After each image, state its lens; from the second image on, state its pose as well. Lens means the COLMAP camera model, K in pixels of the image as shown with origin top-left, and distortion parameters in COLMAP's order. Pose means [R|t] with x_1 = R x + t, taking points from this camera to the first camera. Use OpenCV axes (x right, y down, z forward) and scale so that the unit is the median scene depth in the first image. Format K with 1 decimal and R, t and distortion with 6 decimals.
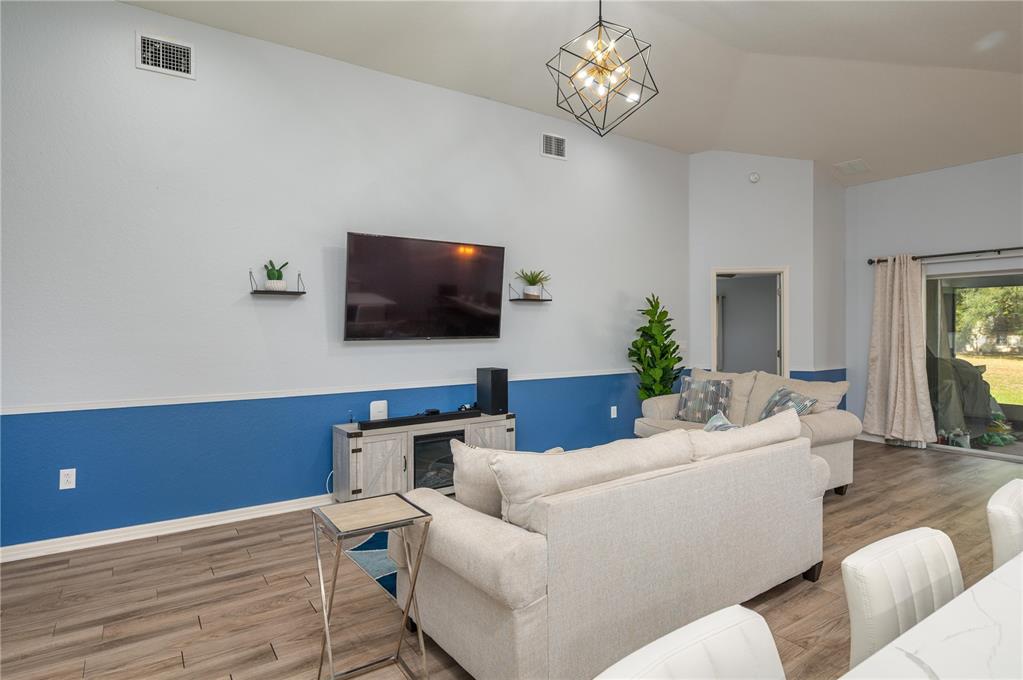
lens RADIAL K [[576.5, 0, 499.7], [0, 576.5, 321.2], [0, 0, 1]] dist [0.016166, -0.000219]
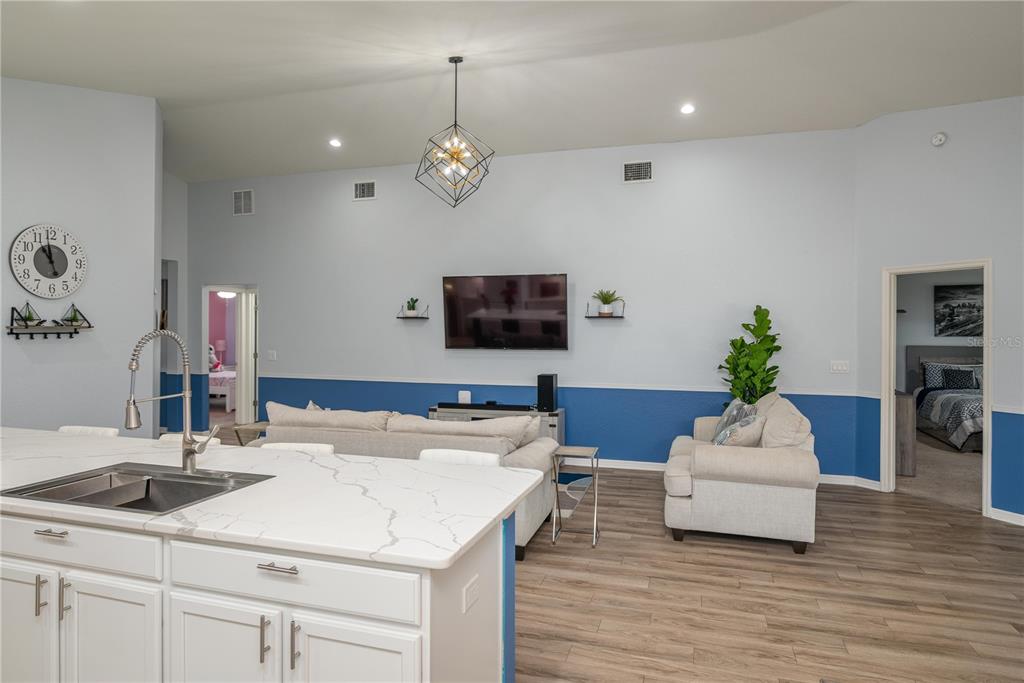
lens RADIAL K [[601.5, 0, 509.2], [0, 601.5, 333.4], [0, 0, 1]] dist [0.006326, -0.003217]
pose [[0.616464, 0.009366, -0.787327, 0.954807], [0.003077, 0.999893, 0.014303, -0.024763], [0.787377, -0.011240, 0.616369, 0.146948]]
